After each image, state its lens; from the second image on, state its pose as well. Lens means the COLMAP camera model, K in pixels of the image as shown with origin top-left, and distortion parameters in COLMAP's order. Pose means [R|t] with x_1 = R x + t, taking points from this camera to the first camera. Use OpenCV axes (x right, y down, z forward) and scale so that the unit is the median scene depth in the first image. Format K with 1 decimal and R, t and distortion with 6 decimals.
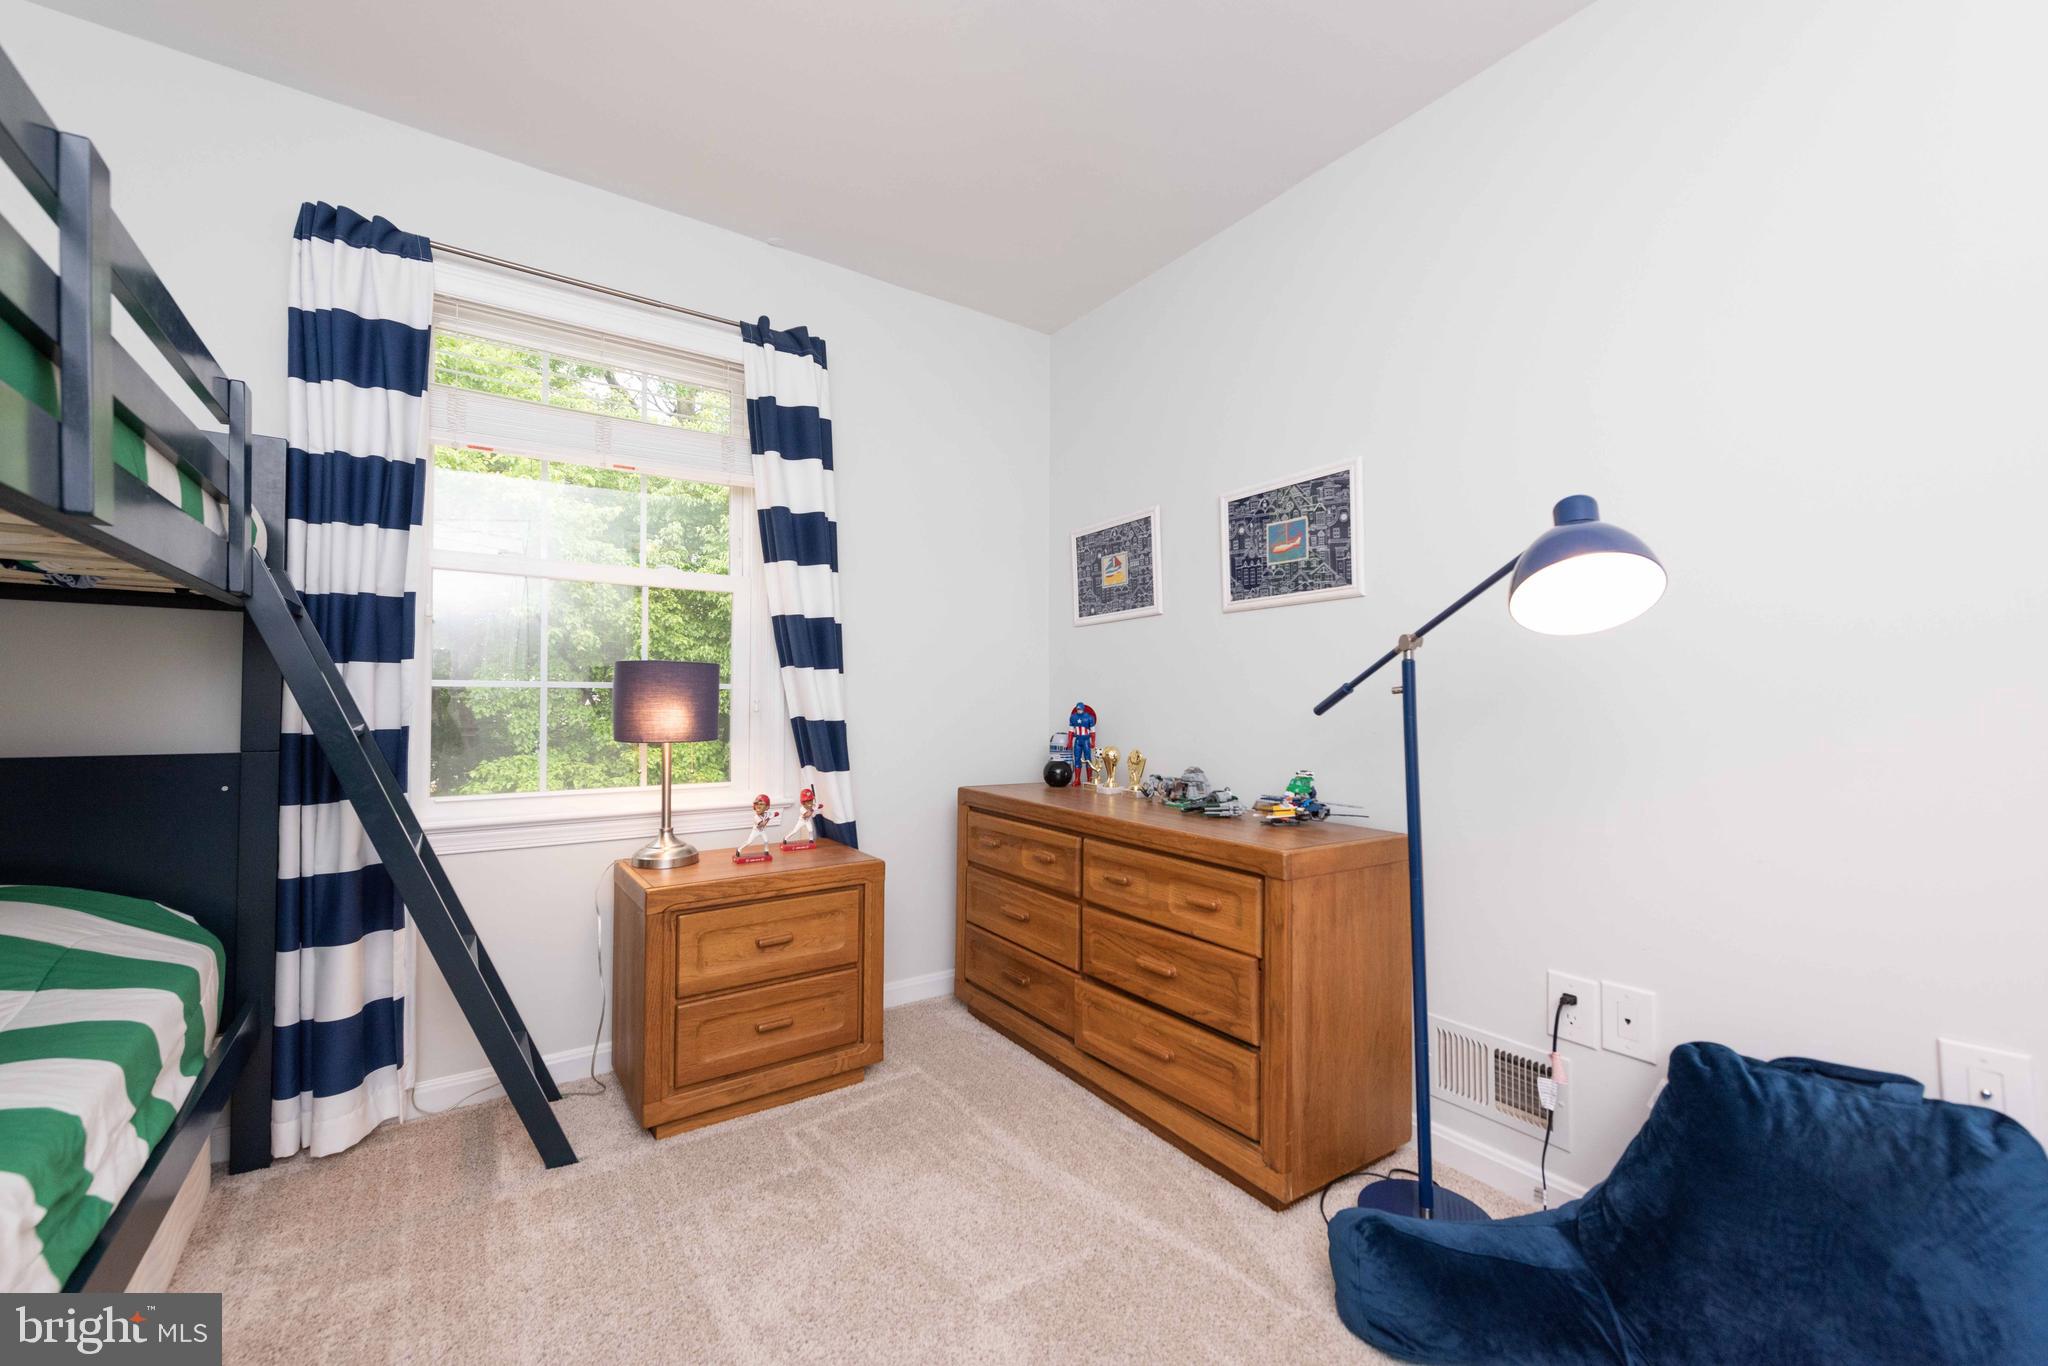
lens RADIAL K [[810.9, 0, 1024.0], [0, 810.9, 684.5], [0, 0, 1]] dist [0.012504, -0.004154]
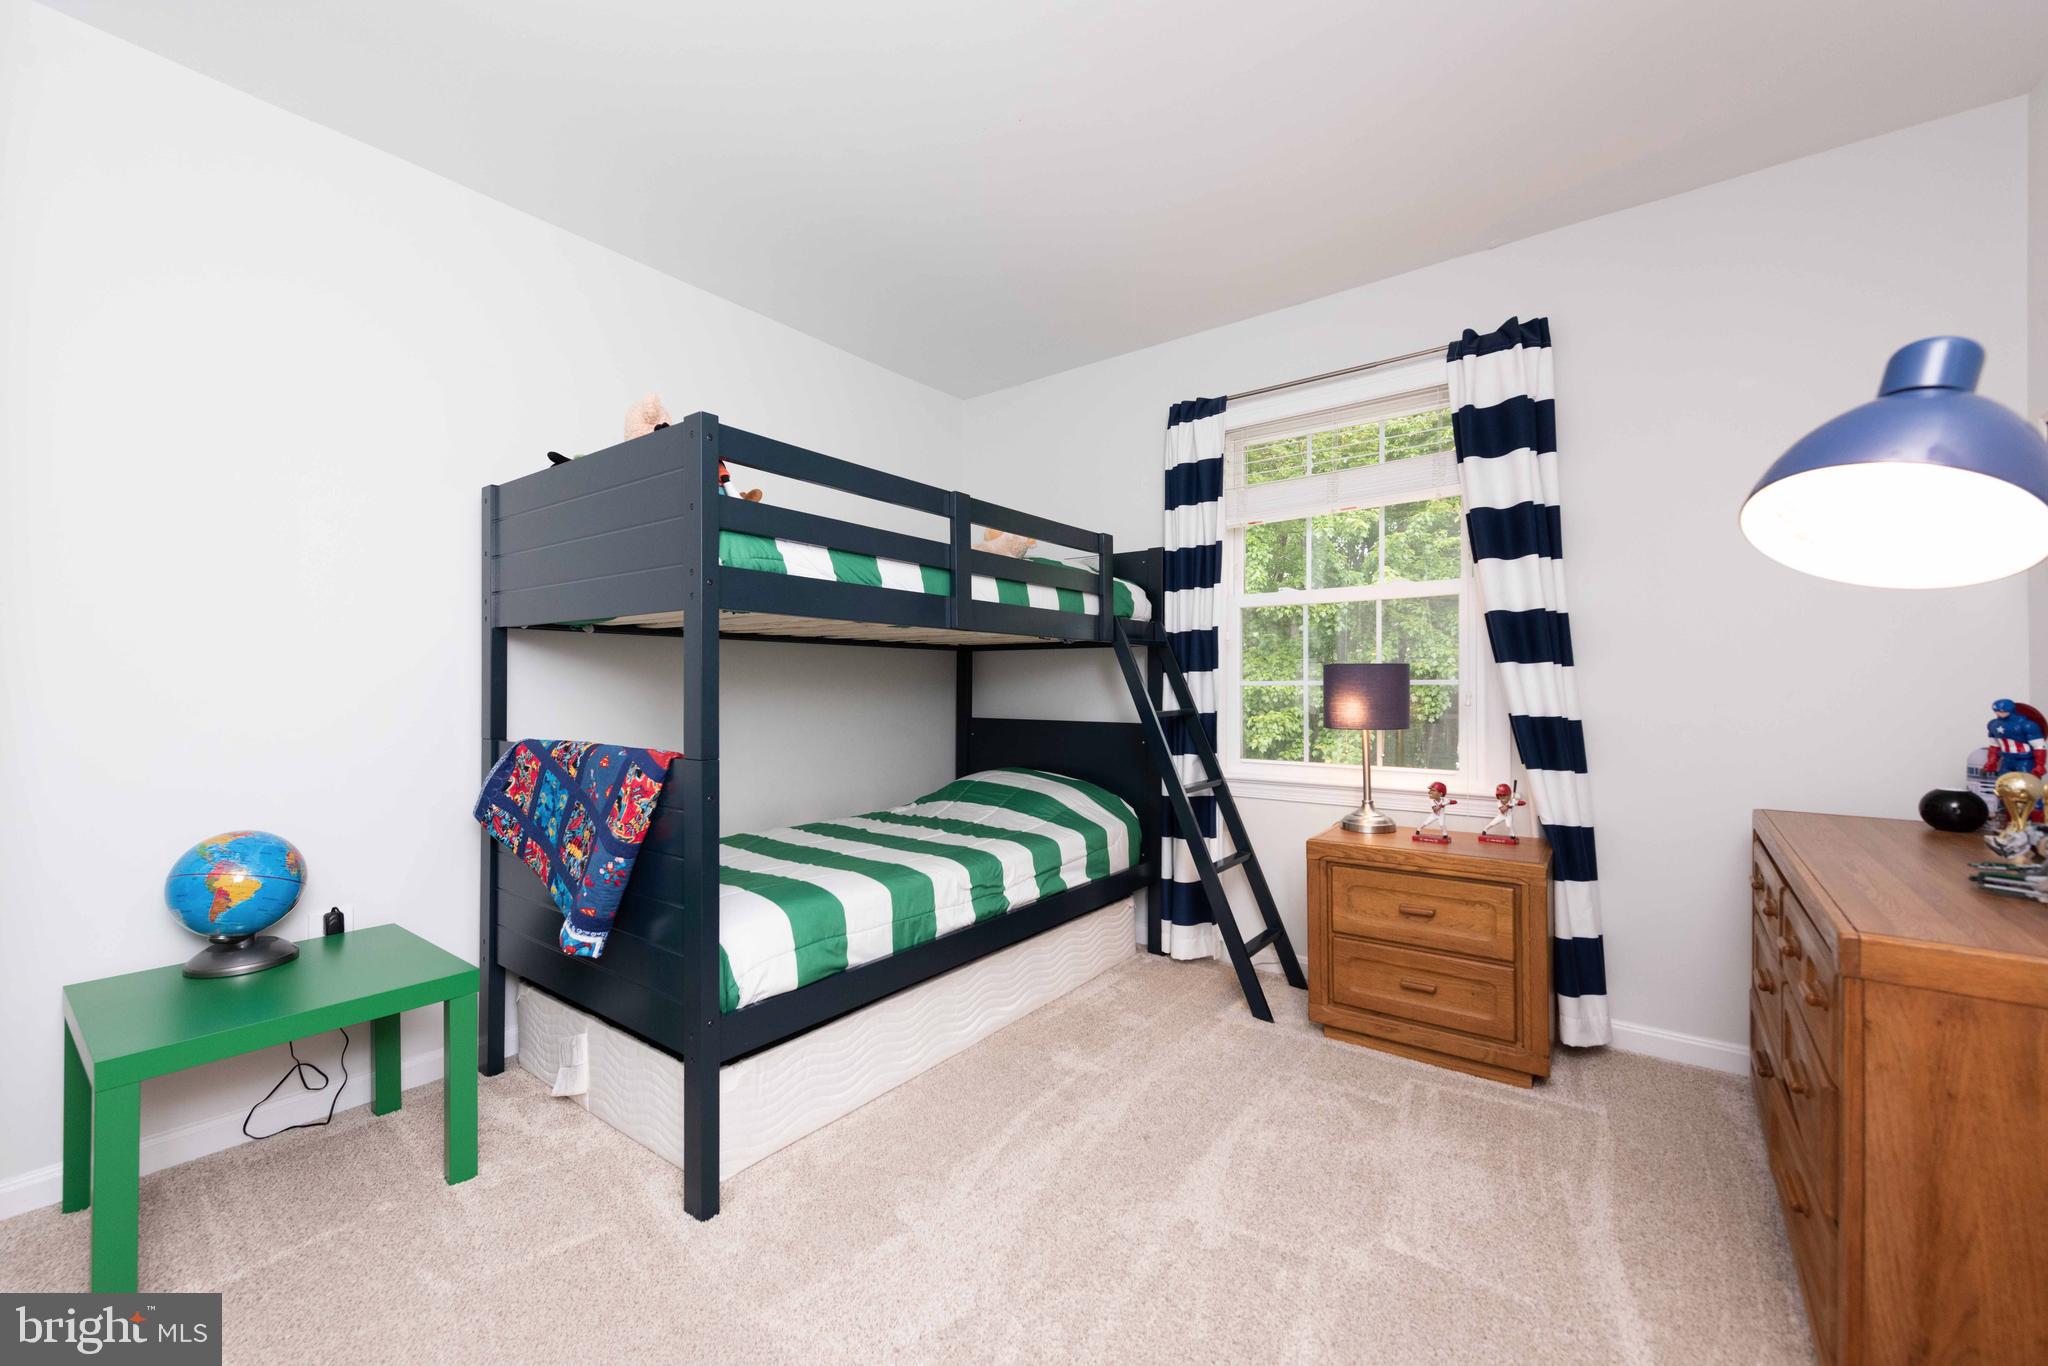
lens RADIAL K [[810.9, 0, 1029.7], [0, 810.9, 691.7], [0, 0, 1]] dist [0.012504, -0.004154]
pose [[0.317548, -0.004532, -0.948231, 0.578994], [0.015354, 0.999882, 0.000363, 0.006180], [0.948118, -0.014674, 0.317580, 0.147041]]
